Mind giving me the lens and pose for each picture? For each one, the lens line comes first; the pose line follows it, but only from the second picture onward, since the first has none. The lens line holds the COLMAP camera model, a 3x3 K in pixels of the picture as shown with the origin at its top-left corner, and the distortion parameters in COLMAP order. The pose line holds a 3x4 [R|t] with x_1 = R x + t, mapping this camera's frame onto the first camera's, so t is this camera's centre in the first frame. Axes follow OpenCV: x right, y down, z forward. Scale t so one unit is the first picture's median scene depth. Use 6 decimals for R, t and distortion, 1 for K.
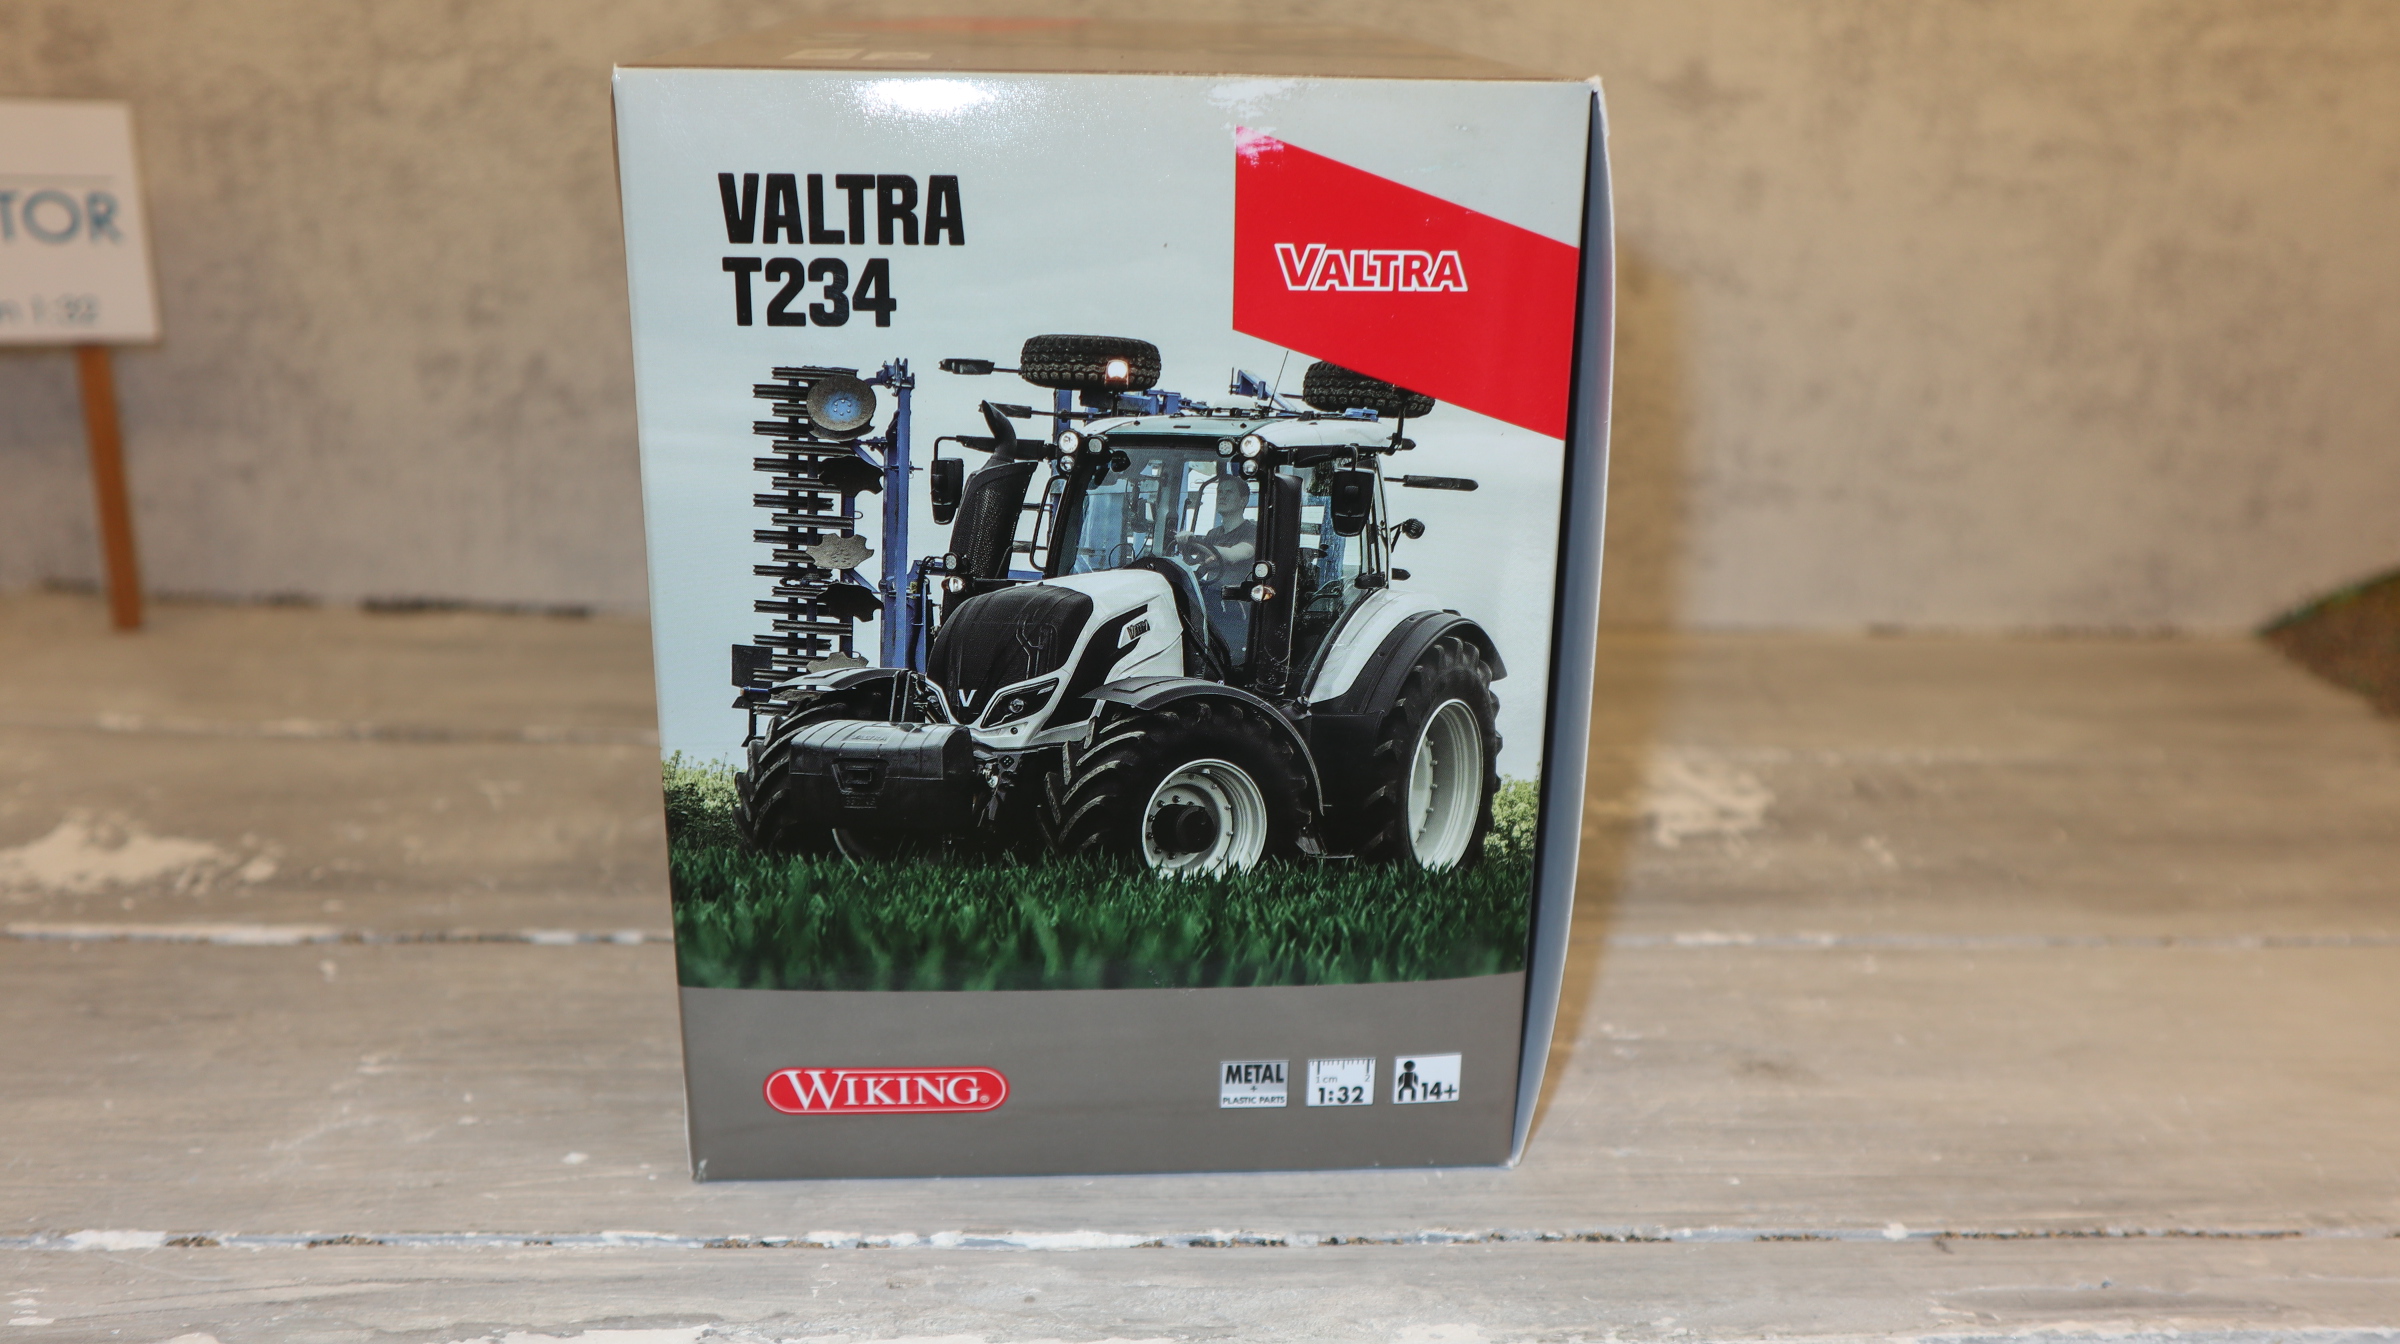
lens RADIAL K [[2151.9, 0, 1208.1], [0, 2151.9, 688.2], [0, 0, 1]] dist [-0.048049, 0.088675]
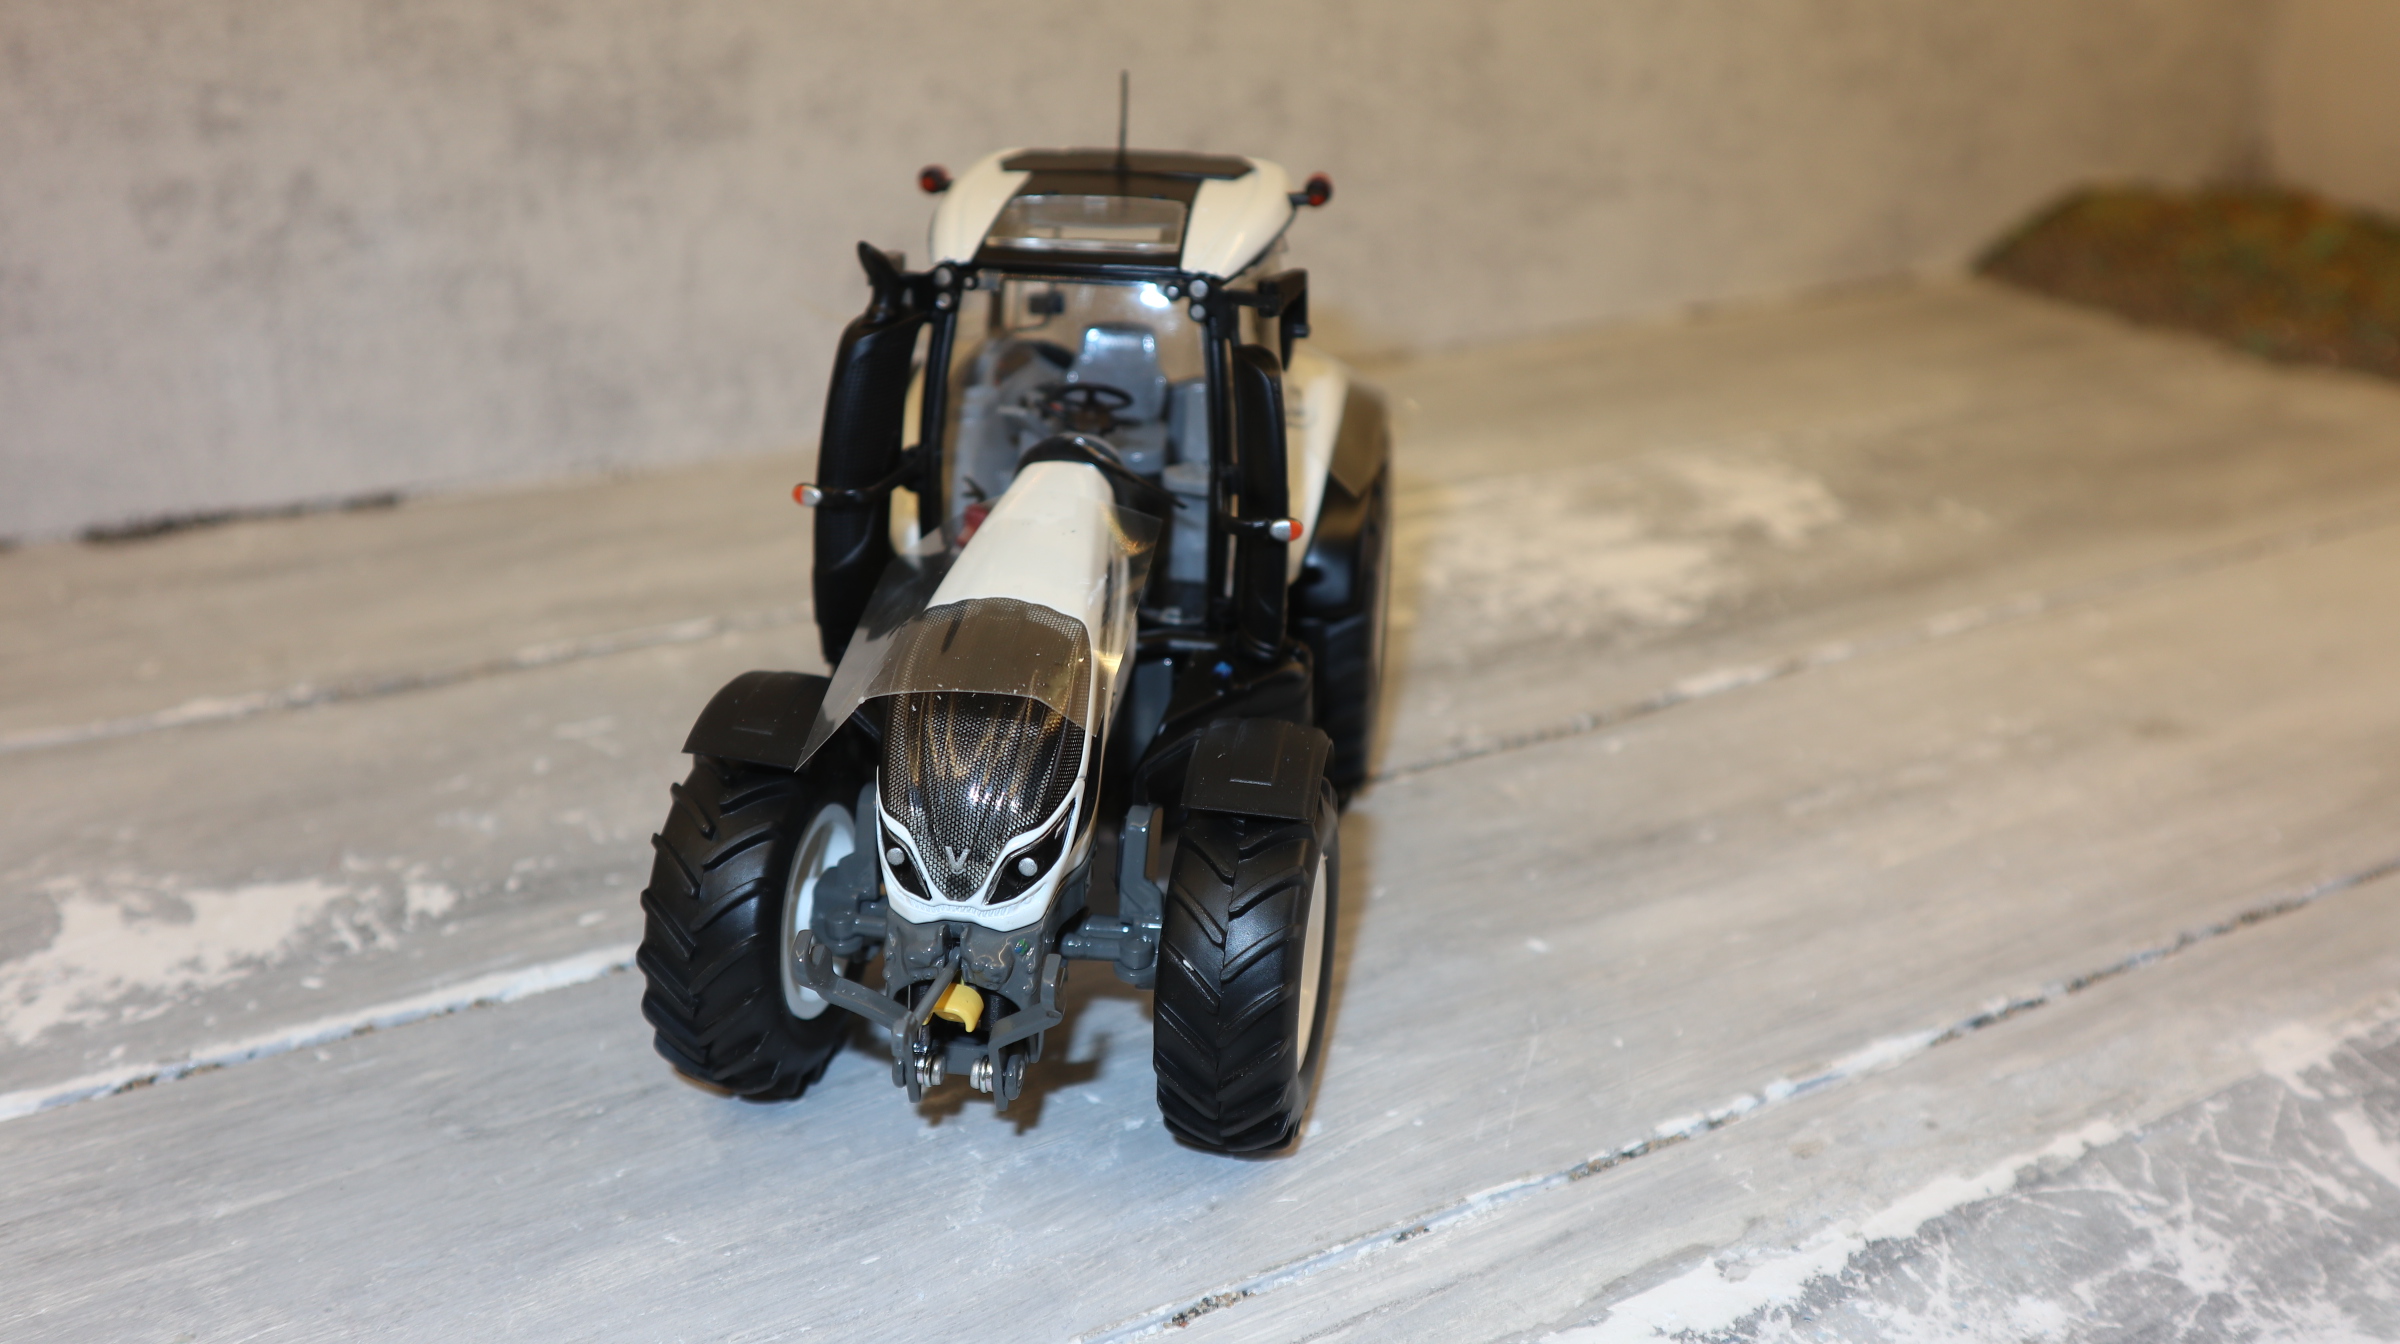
lens RADIAL K [[2151.9, 0, 1208.3], [0, 2151.9, 691.2], [0, 0, 1]] dist [-0.048049, 0.088675]
pose [[0.893976, -0.197842, 0.402076, -0.622344], [0.147648, 0.977204, 0.152554, -0.074278], [-0.423091, -0.077014, 0.902808, 0.285015]]
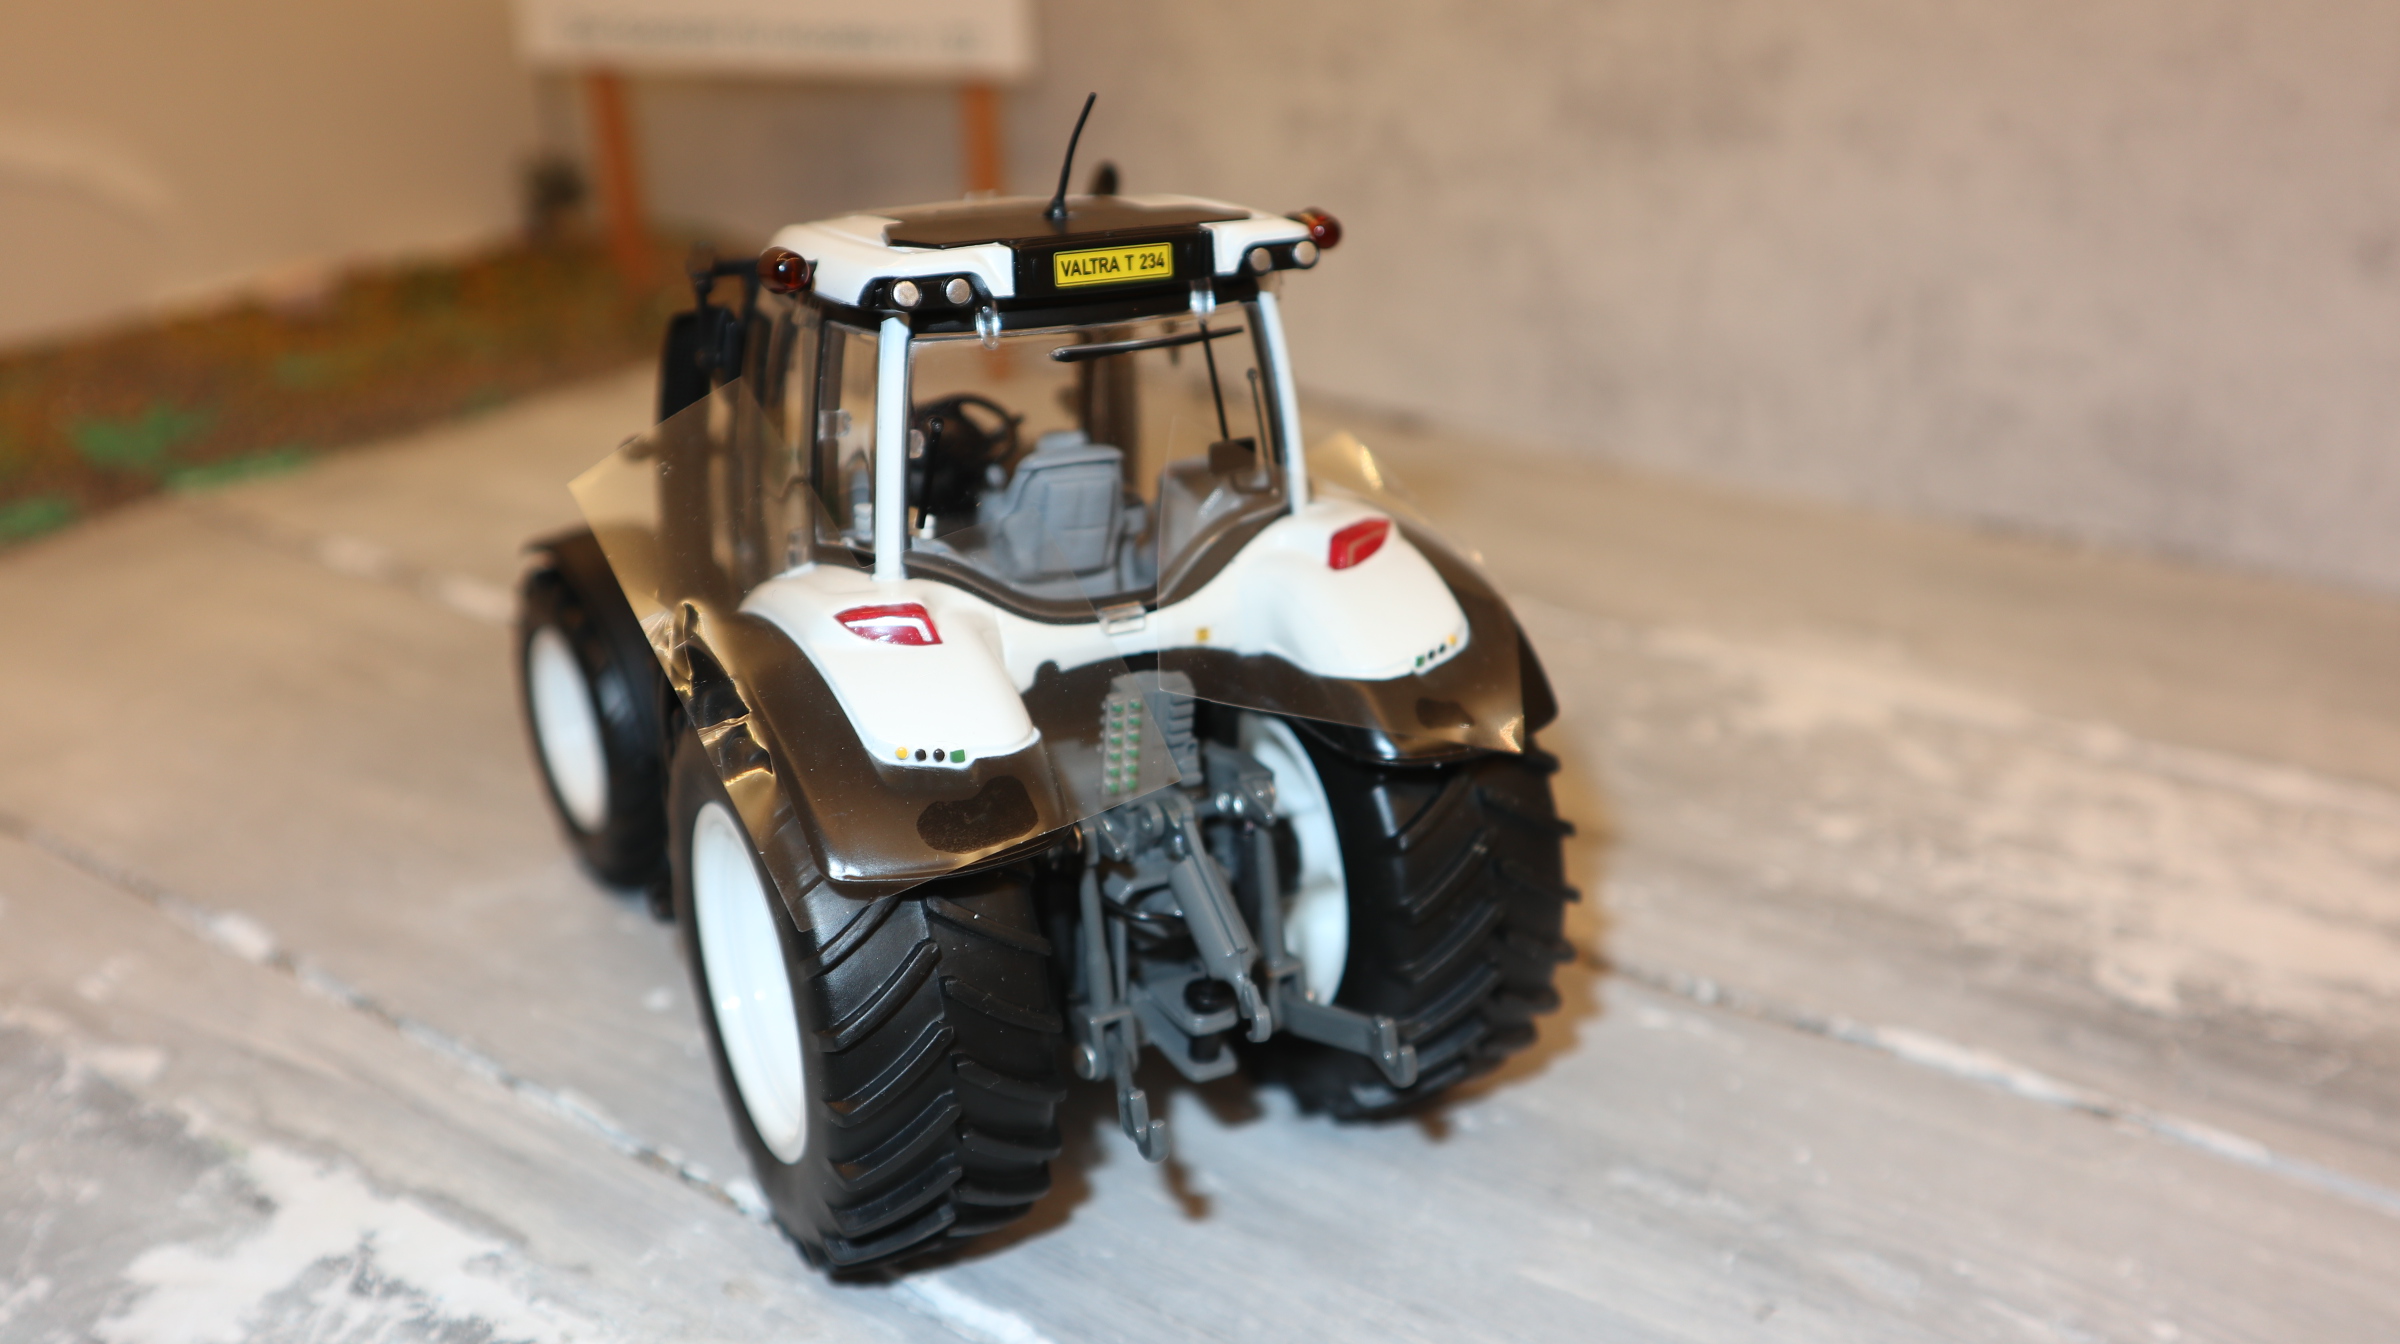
lens RADIAL K [[2151.9, 0, 1194.4], [0, 2151.9, 709.5], [0, 0, 1]] dist [-0.048049, 0.088675]
pose [[0.763513, 0.206851, -0.611768, 0.337815], [-0.168762, 0.978305, 0.120162, -0.022287], [0.623351, 0.011498, 0.781858, 0.480891]]
